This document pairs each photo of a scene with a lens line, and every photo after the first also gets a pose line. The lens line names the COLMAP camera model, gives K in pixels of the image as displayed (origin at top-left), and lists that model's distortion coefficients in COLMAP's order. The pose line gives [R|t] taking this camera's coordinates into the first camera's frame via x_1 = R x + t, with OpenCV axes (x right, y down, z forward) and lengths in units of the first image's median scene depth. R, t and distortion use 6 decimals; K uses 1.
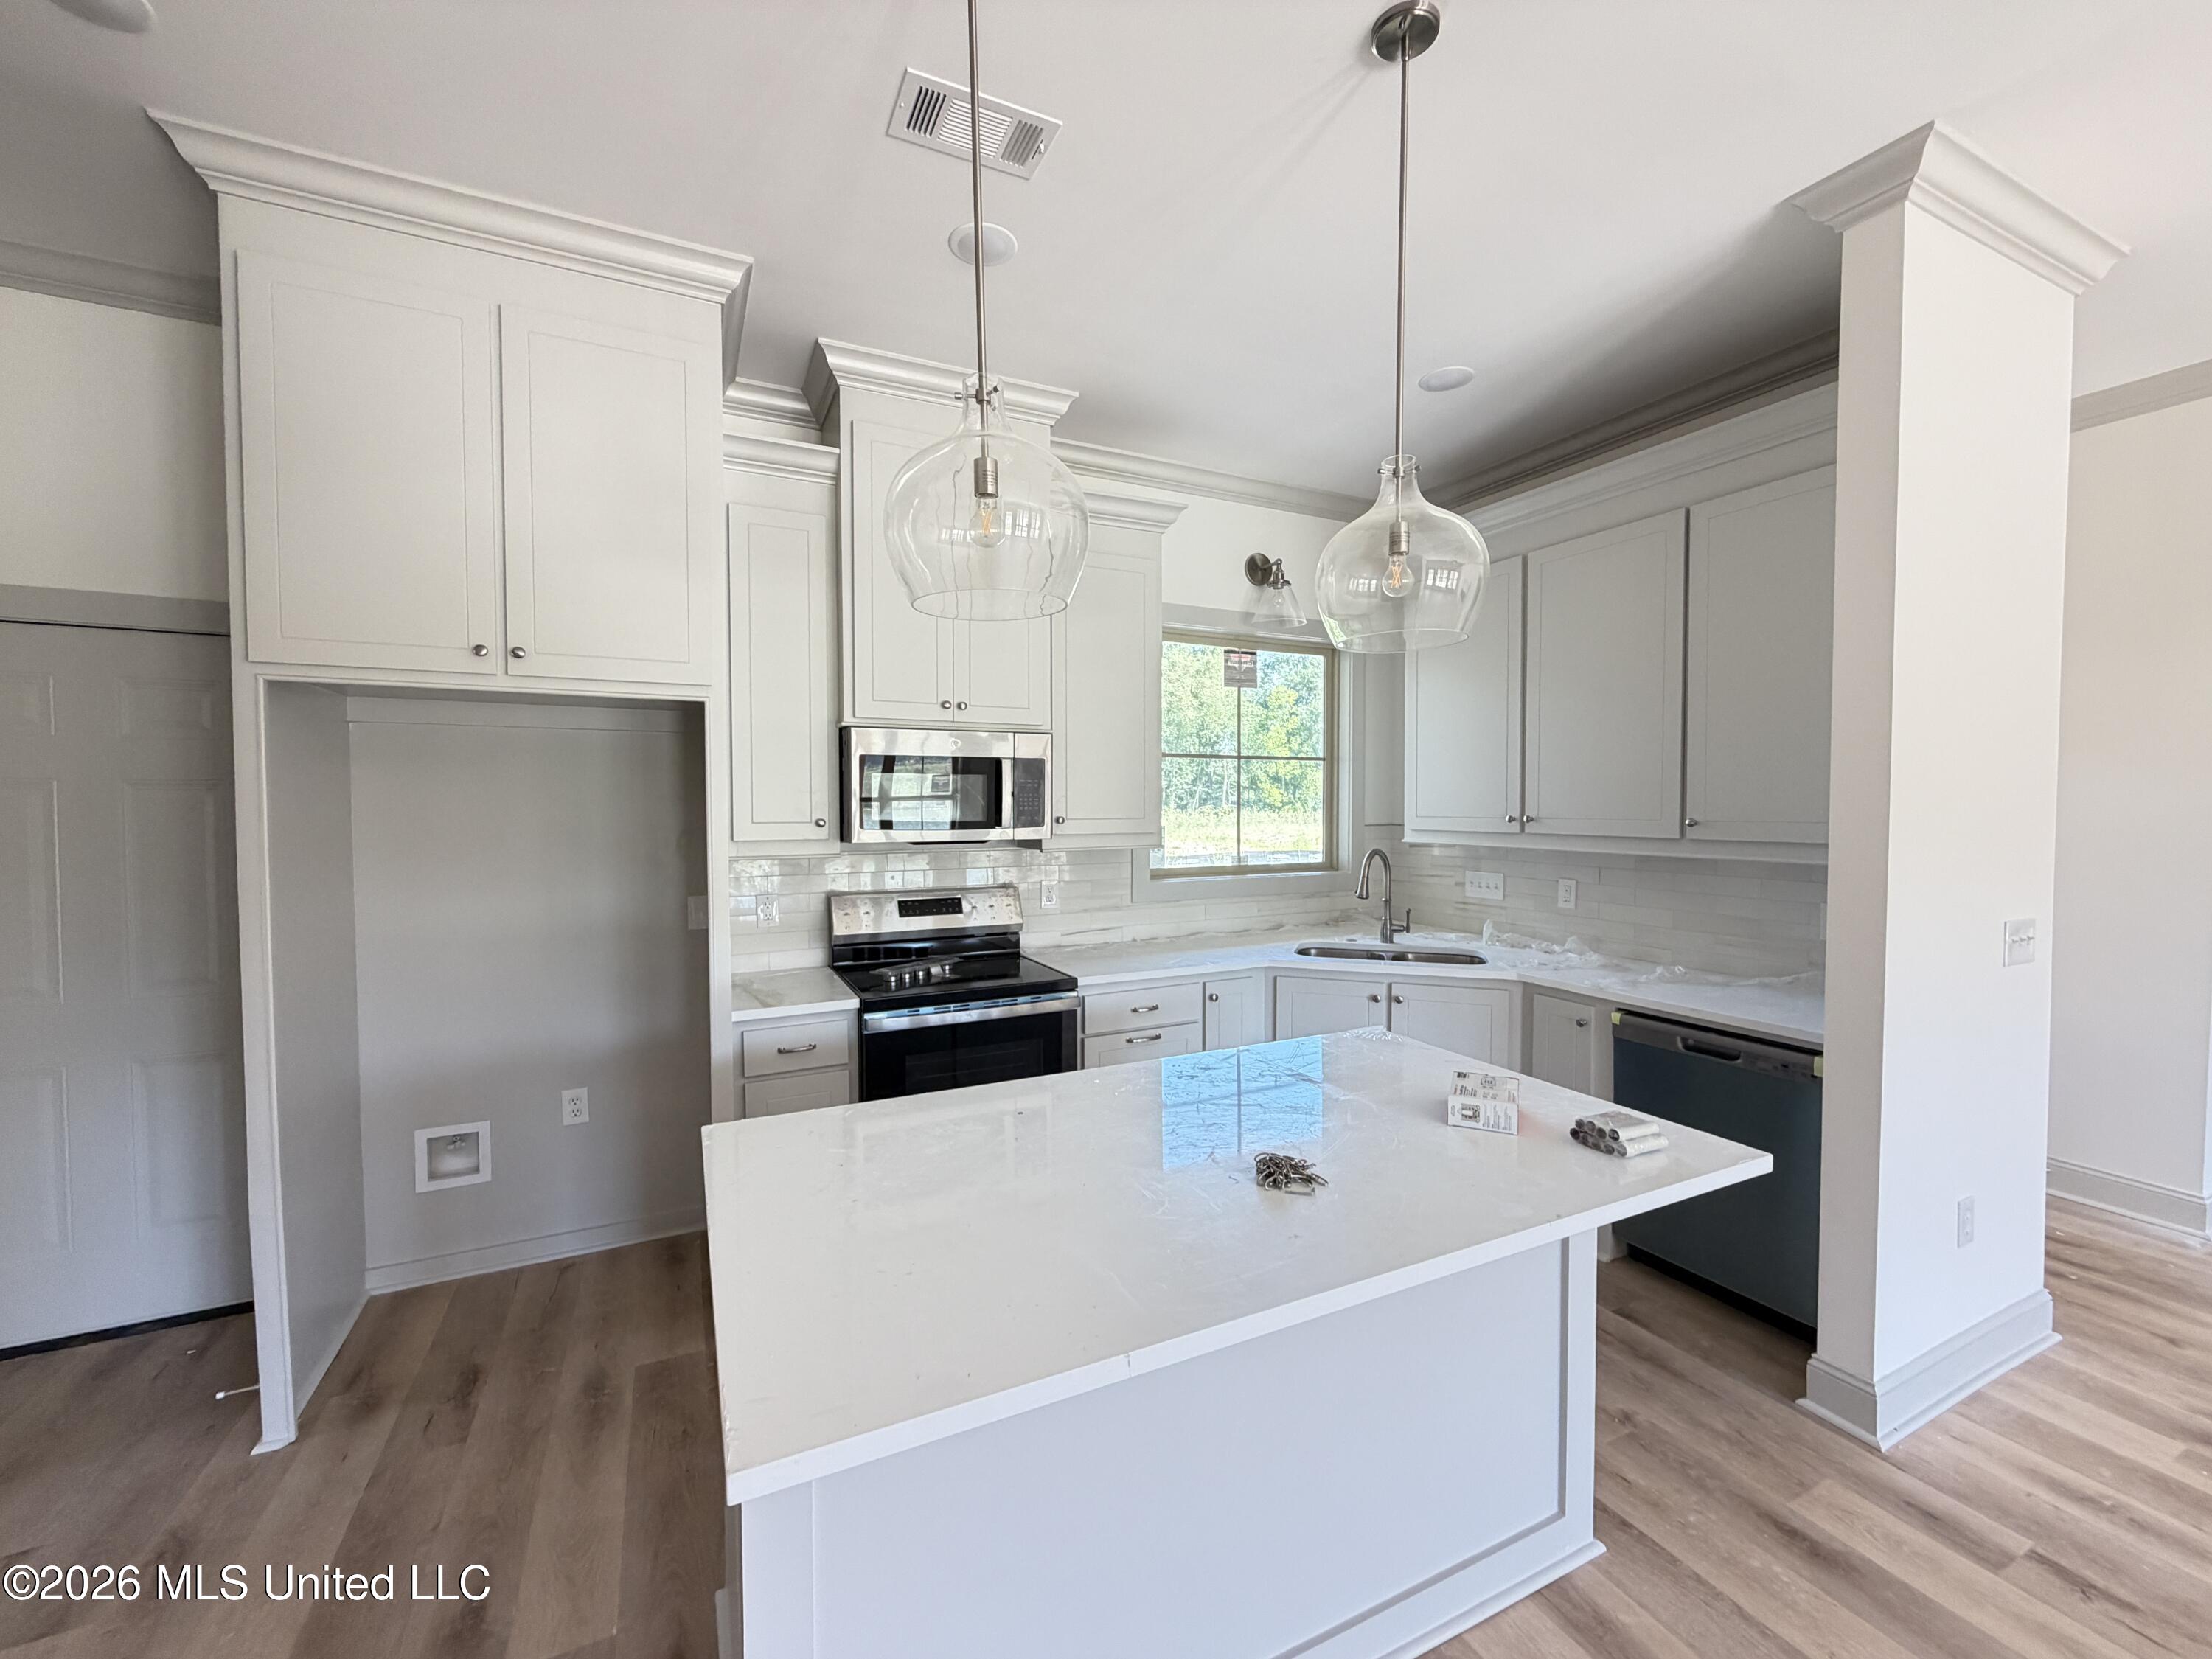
lens RADIAL K [[883.5, 0, 1098.4], [0, 883.5, 829.7], [0, 0, 1]] dist [-0.000582, 0.000143]
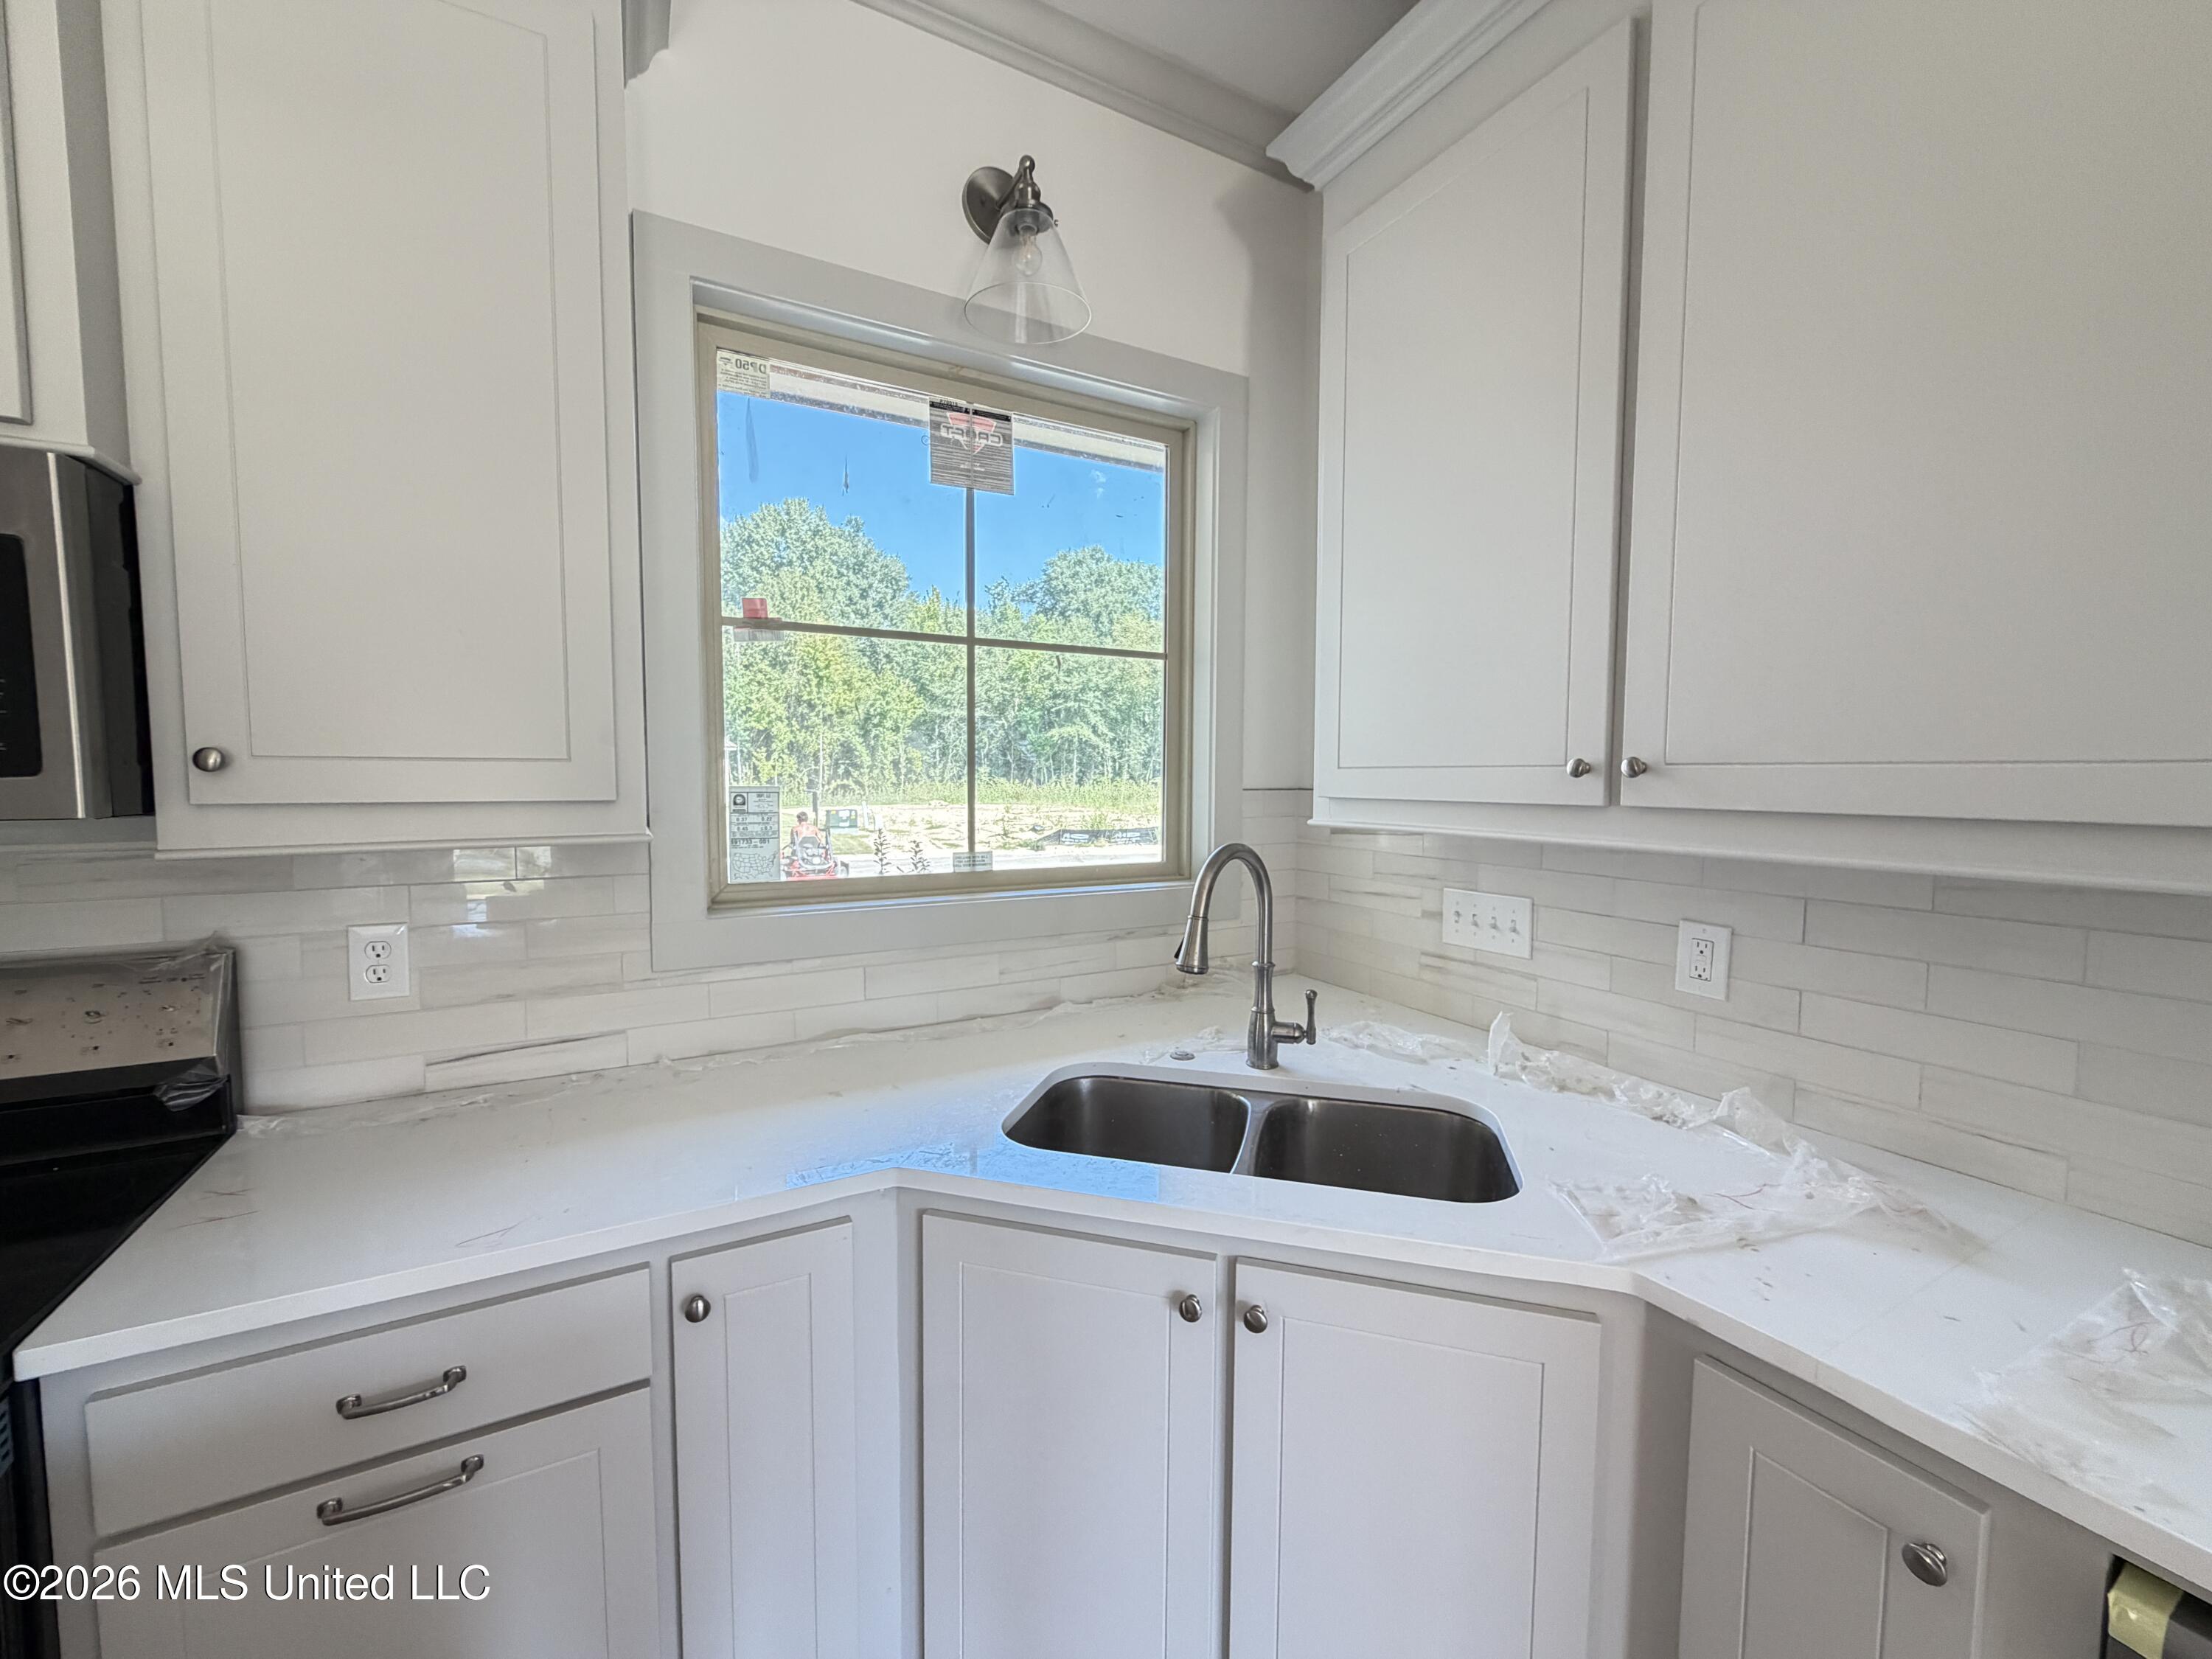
lens RADIAL K [[886.4, 0, 1101.9], [0, 886.4, 829.2], [0, 0, 1]] dist [-0.002749, -0.000572]
pose [[0.998739, 0.002810, 0.050118, 0.229067], [-0.004389, 0.999497, 0.031415, 0.002512], [-0.050005, -0.031595, 0.998249, 0.587281]]
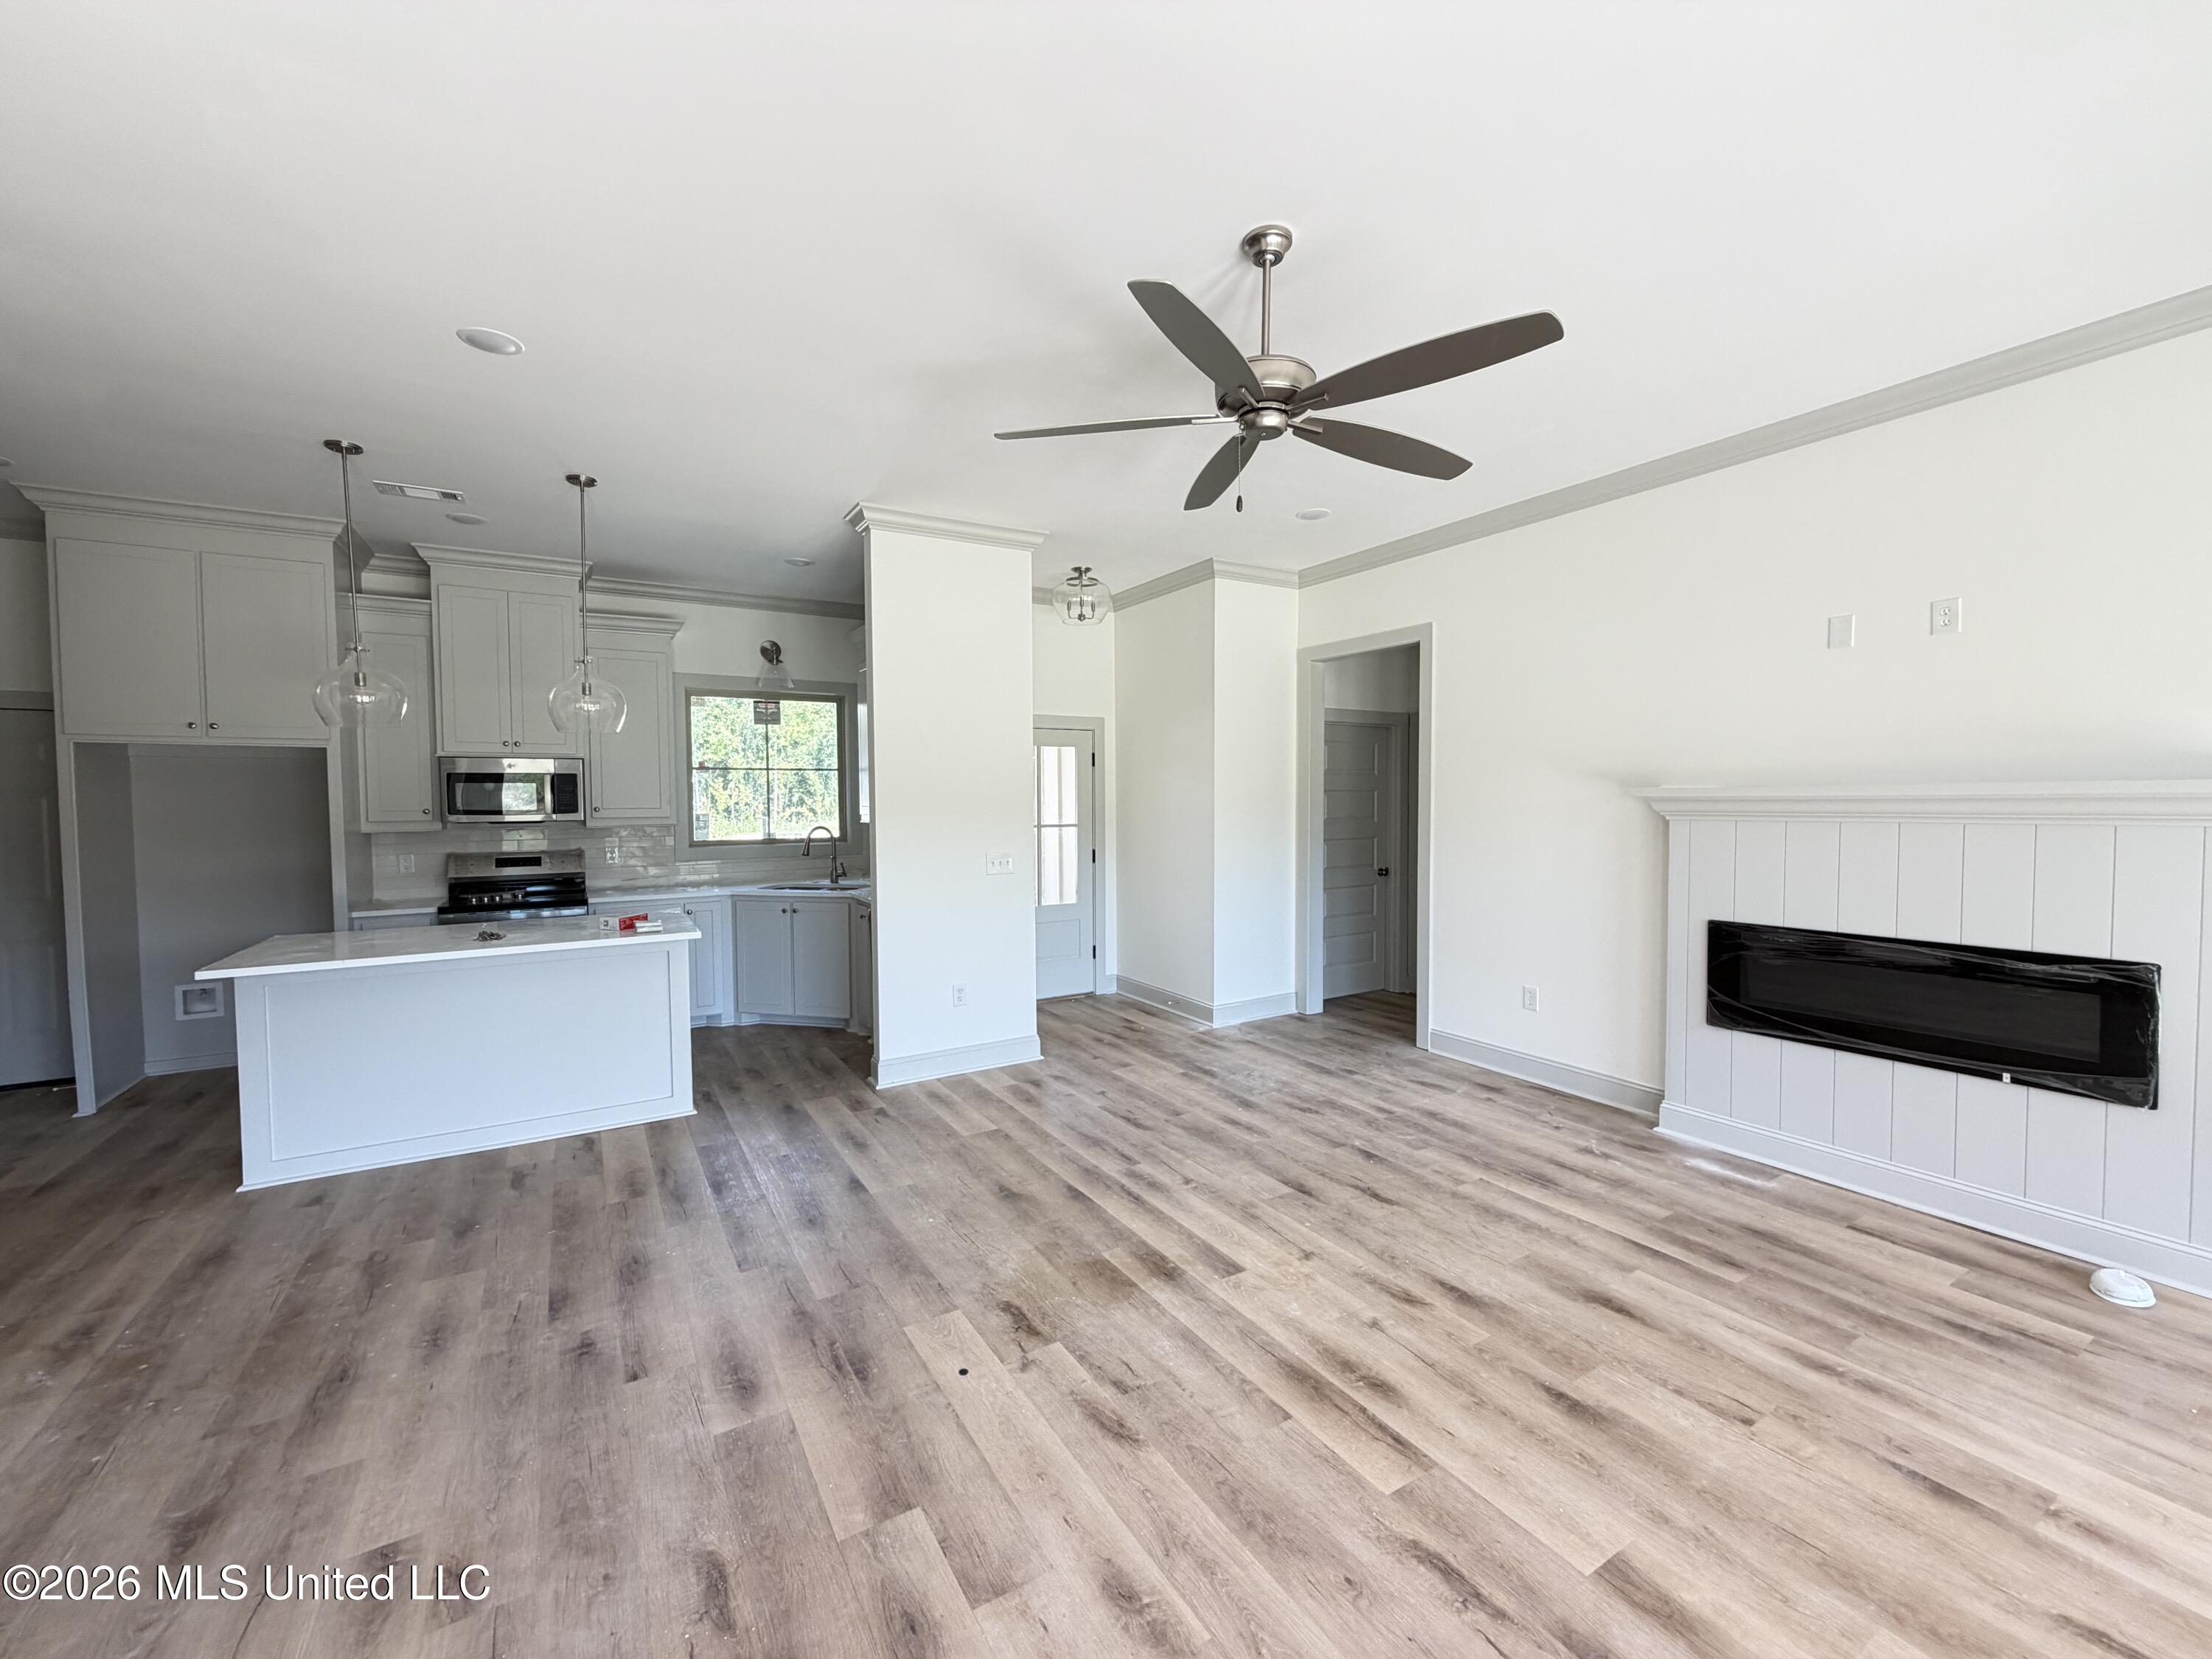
lens RADIAL K [[883.5, 0, 1098.4], [0, 883.5, 829.7], [0, 0, 1]] dist [-0.000582, 0.000143]
pose [[0.996105, -0.009047, 0.087715, 0.672840], [0.008613, 0.999949, 0.005325, 0.023821], [-0.087759, -0.004549, 0.996131, -0.676654]]
